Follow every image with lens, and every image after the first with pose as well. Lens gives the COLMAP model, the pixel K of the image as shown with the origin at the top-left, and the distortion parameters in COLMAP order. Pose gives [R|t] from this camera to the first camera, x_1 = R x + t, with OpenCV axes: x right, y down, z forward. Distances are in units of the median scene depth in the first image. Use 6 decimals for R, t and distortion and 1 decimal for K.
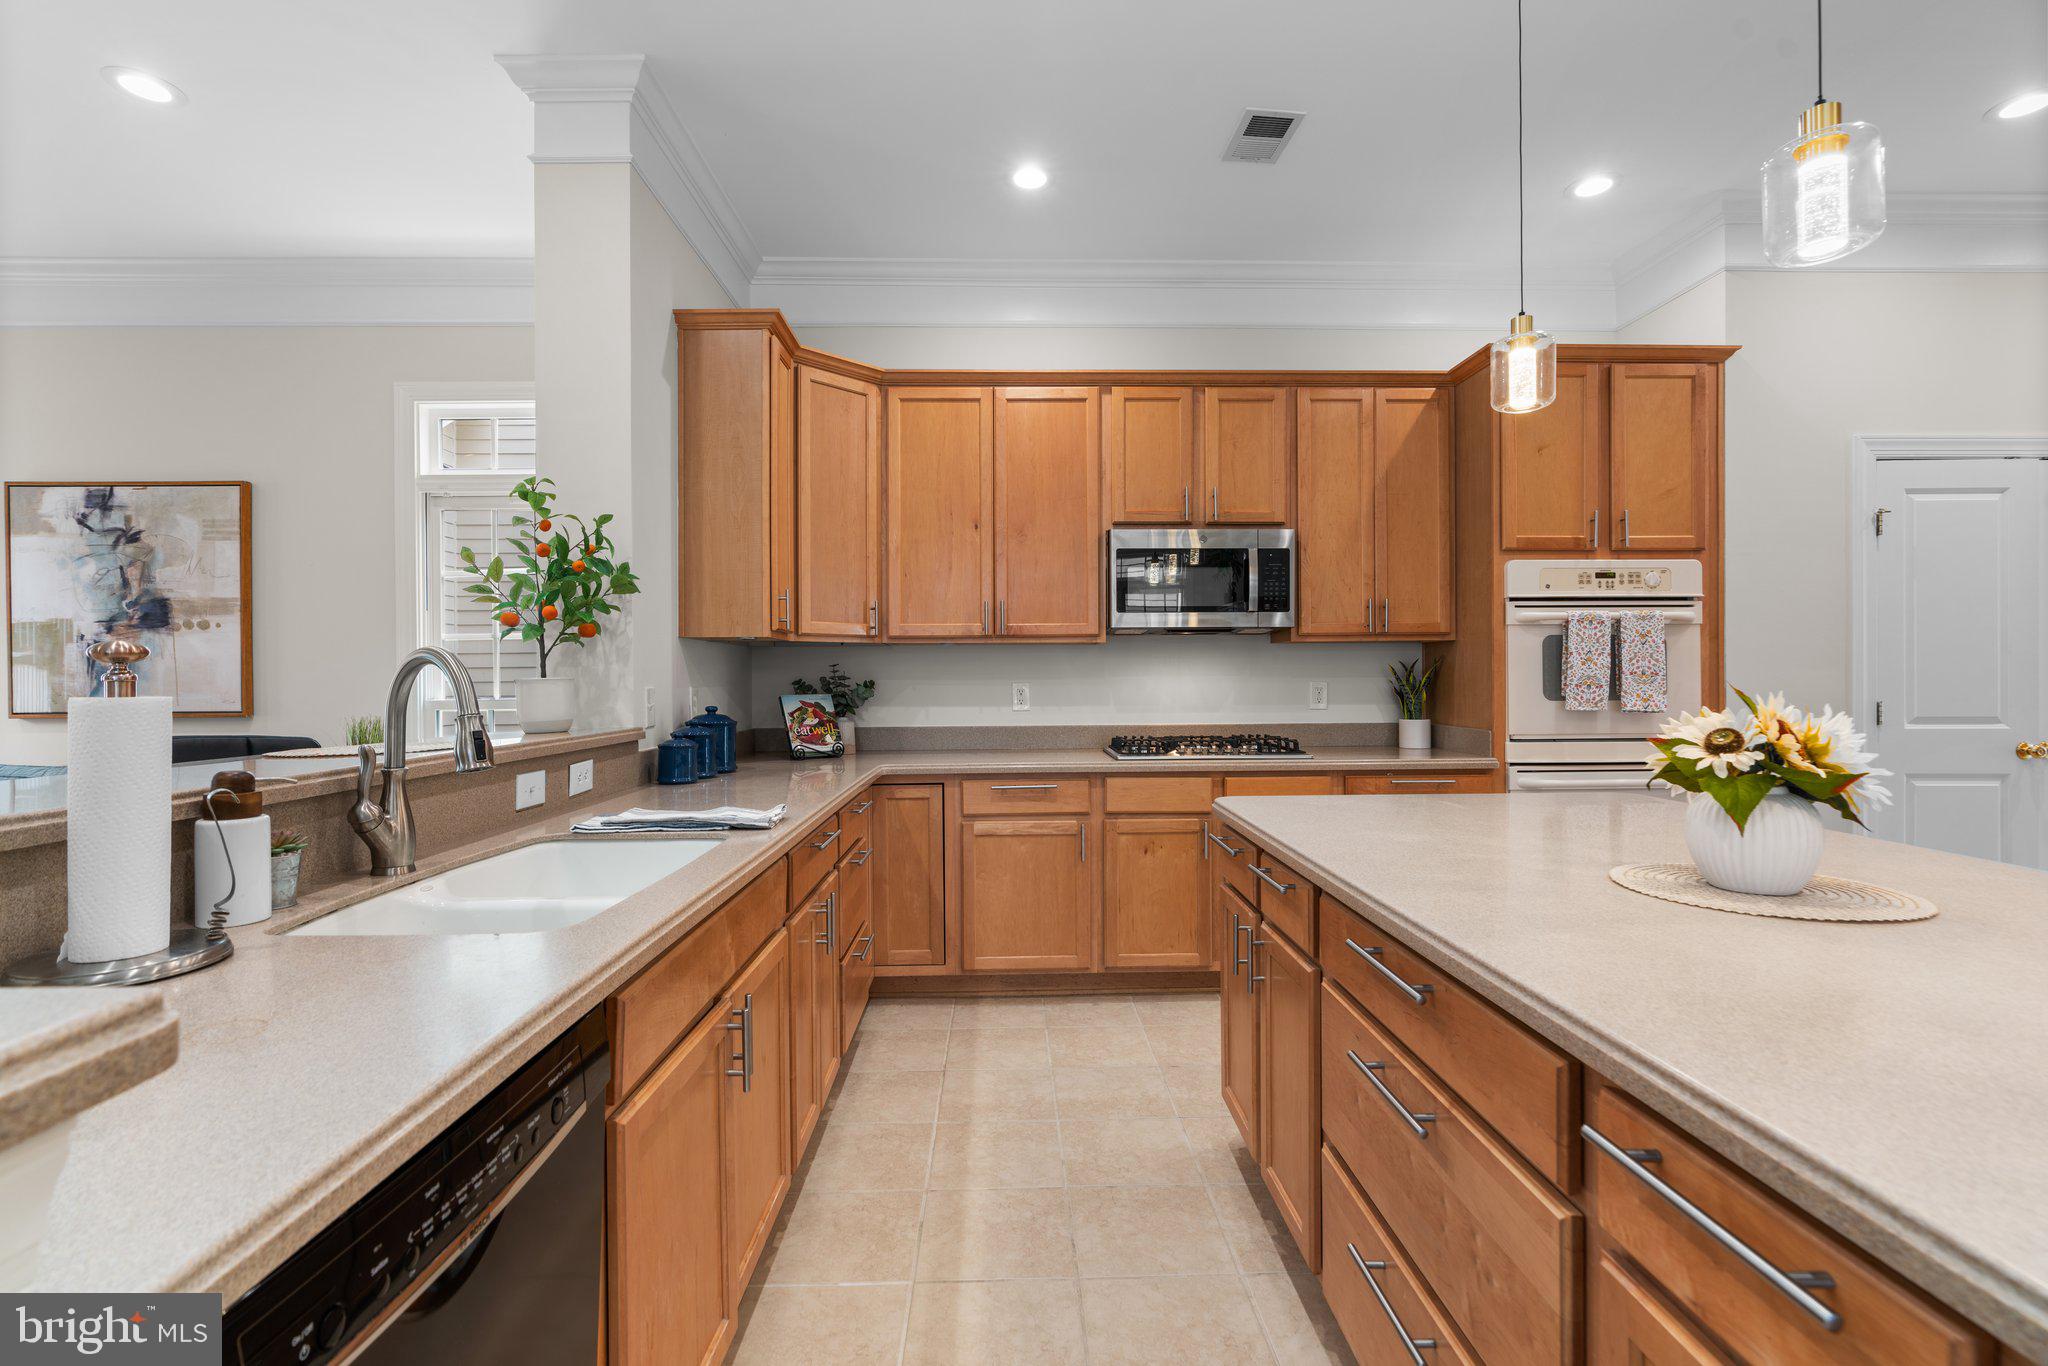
lens RADIAL K [[924.4, 0, 1025.1], [0, 924.4, 678.7], [0, 0, 1]] dist [-0.013715, 0.007052]
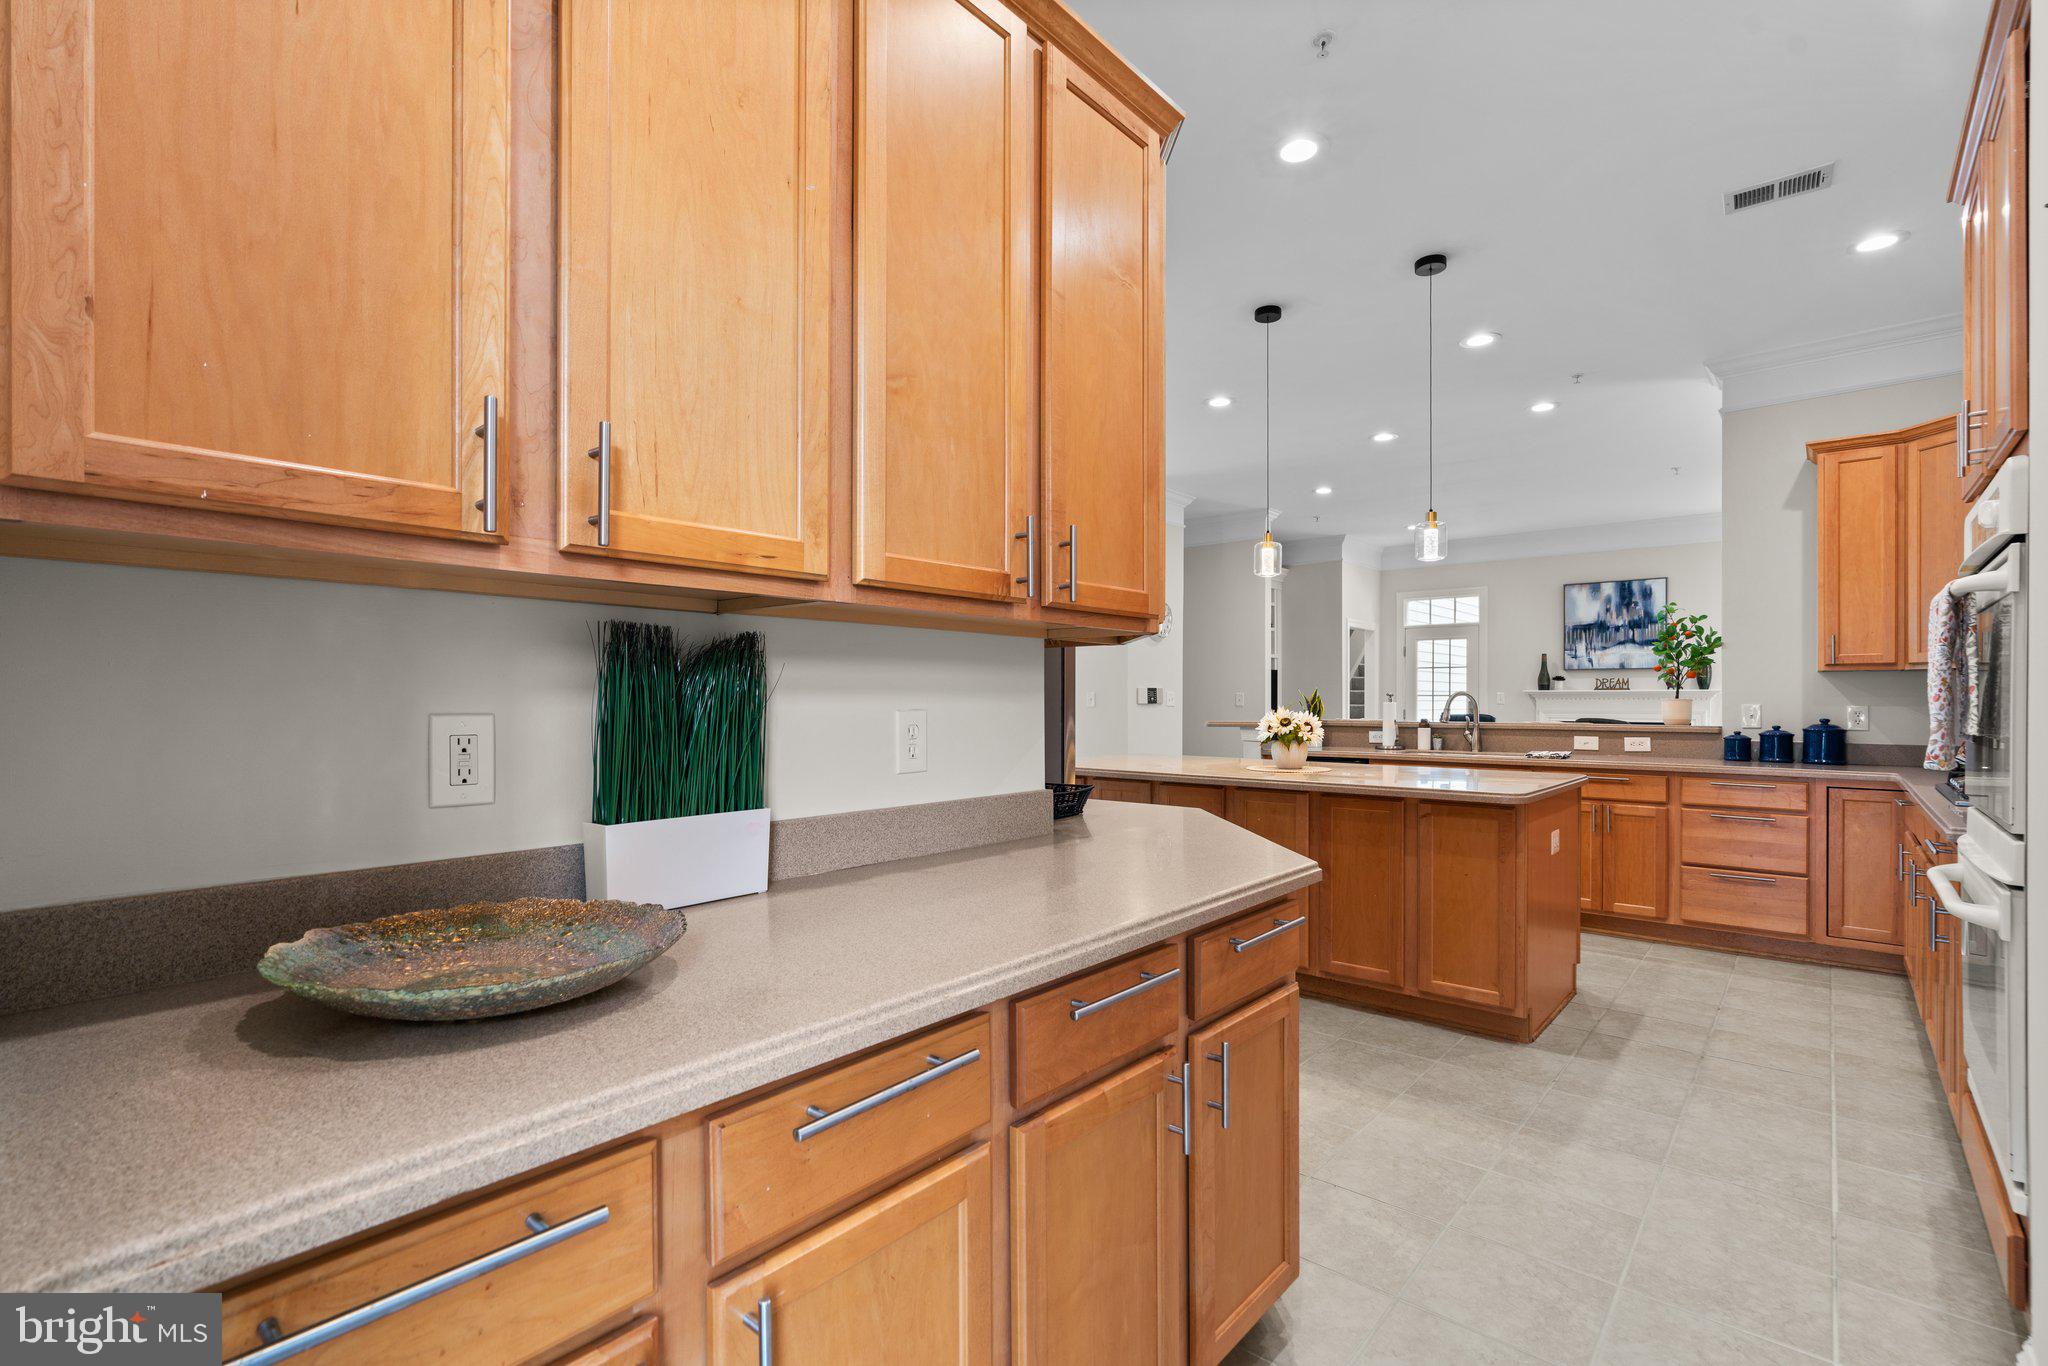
lens RADIAL K [[924.4, 0, 1024.9], [0, 924.4, 700.5], [0, 0, 1]] dist [-0.013715, 0.007052]
pose [[-0.673853, 0.006302, -0.738839, 1.346146], [0.001793, 0.999975, 0.006894, -0.009115], [0.738864, 0.003320, -0.673847, 0.890602]]
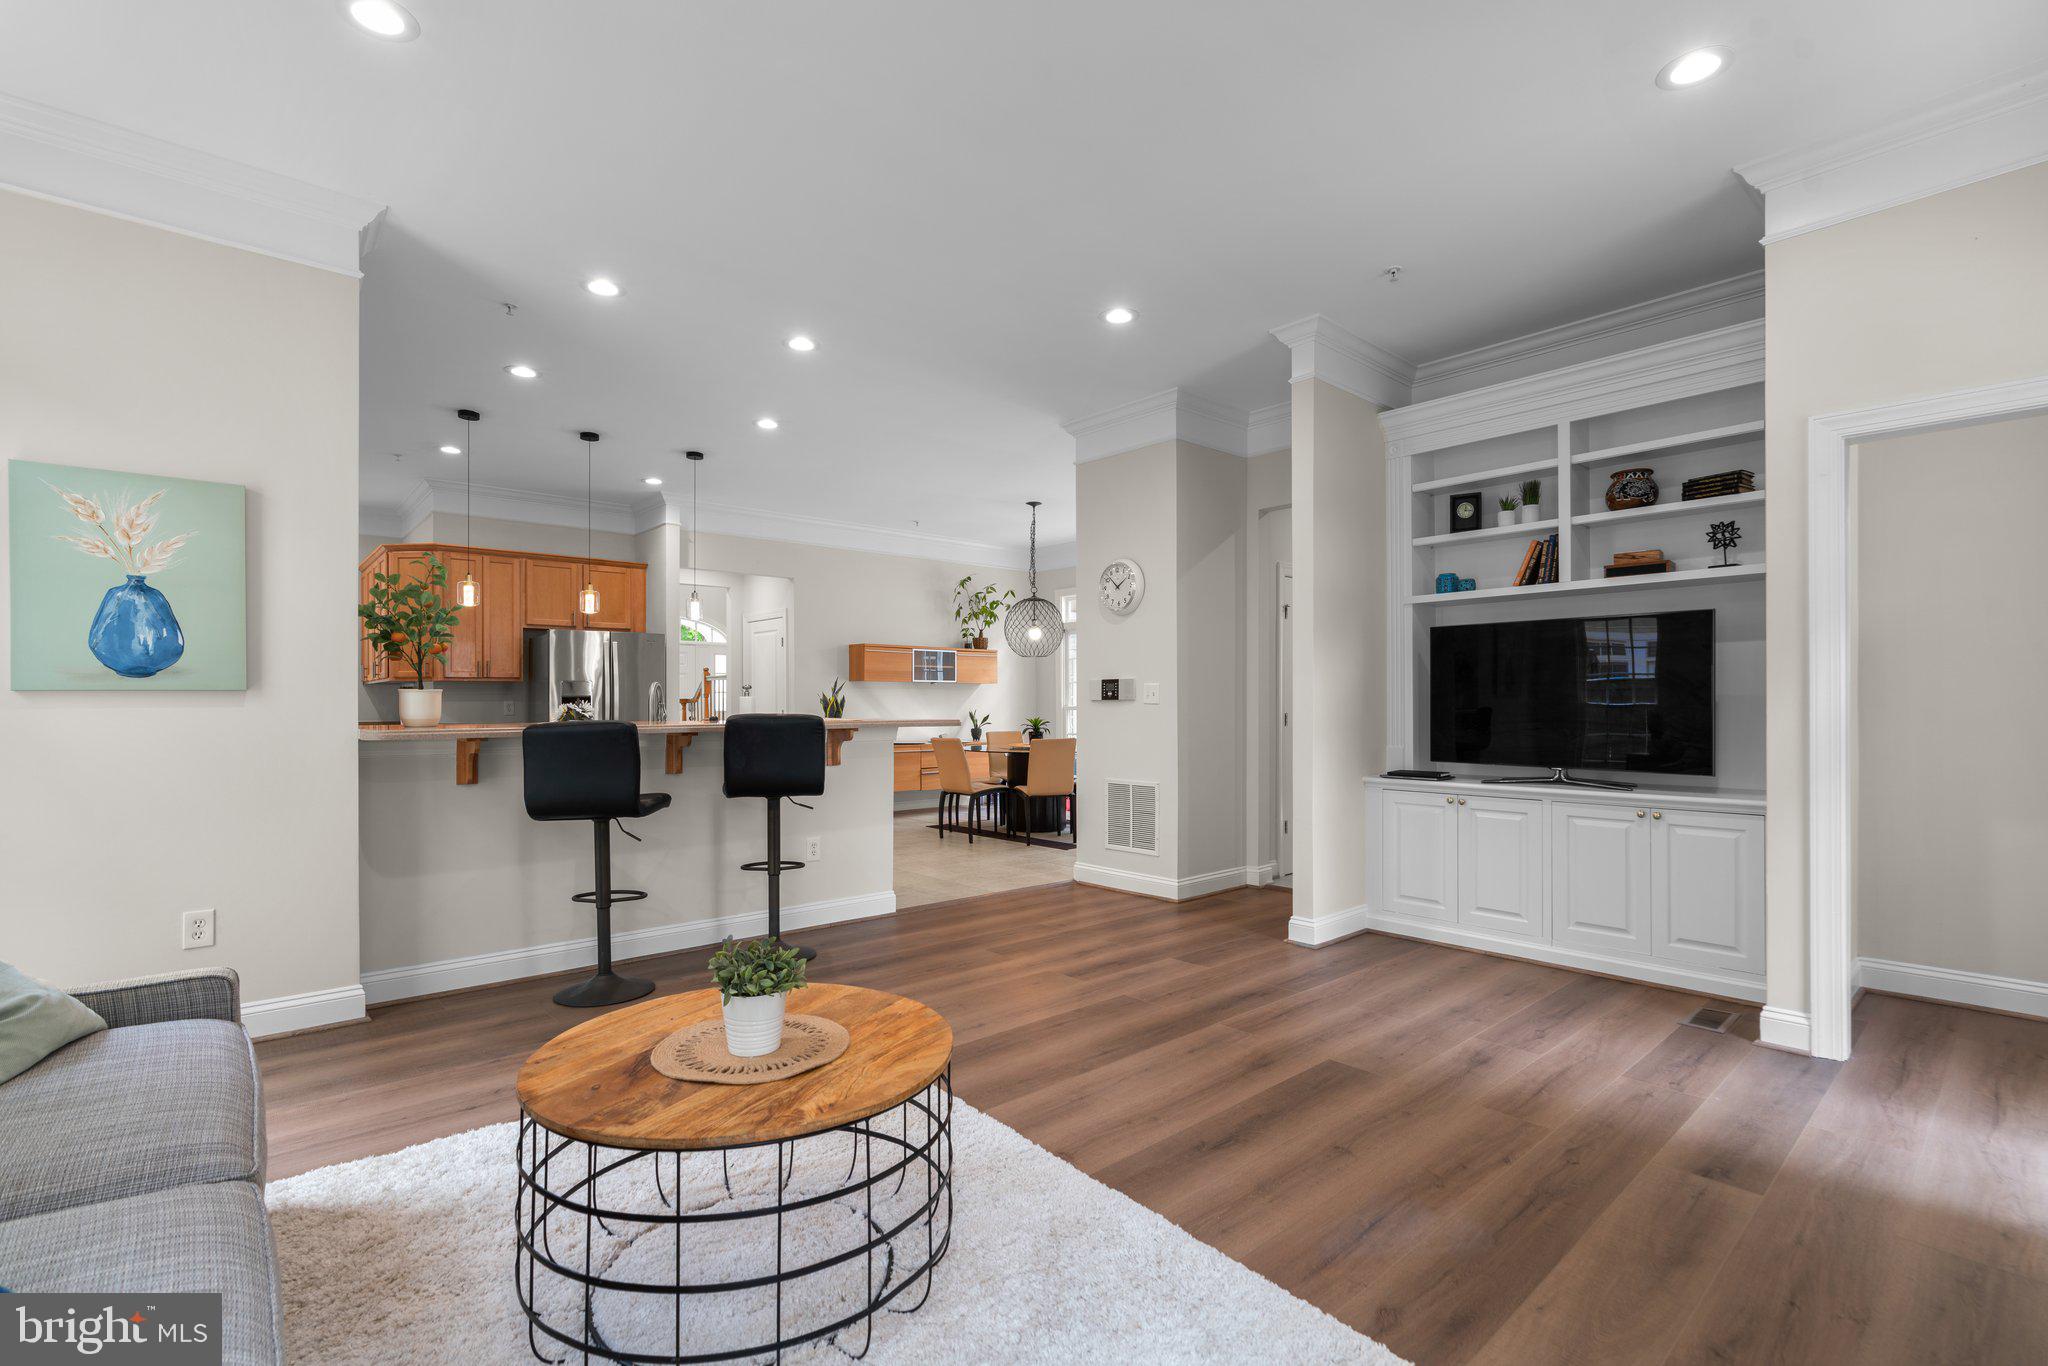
lens RADIAL K [[924.4, 0, 1026.6], [0, 924.4, 700.1], [0, 0, 1]] dist [-0.013715, 0.007052]
pose [[-0.644177, 0.008616, 0.764828, -1.528260], [0.006546, 0.999962, -0.005751, 0.021709], [-0.764848, 0.001302, -0.644209, 0.820694]]
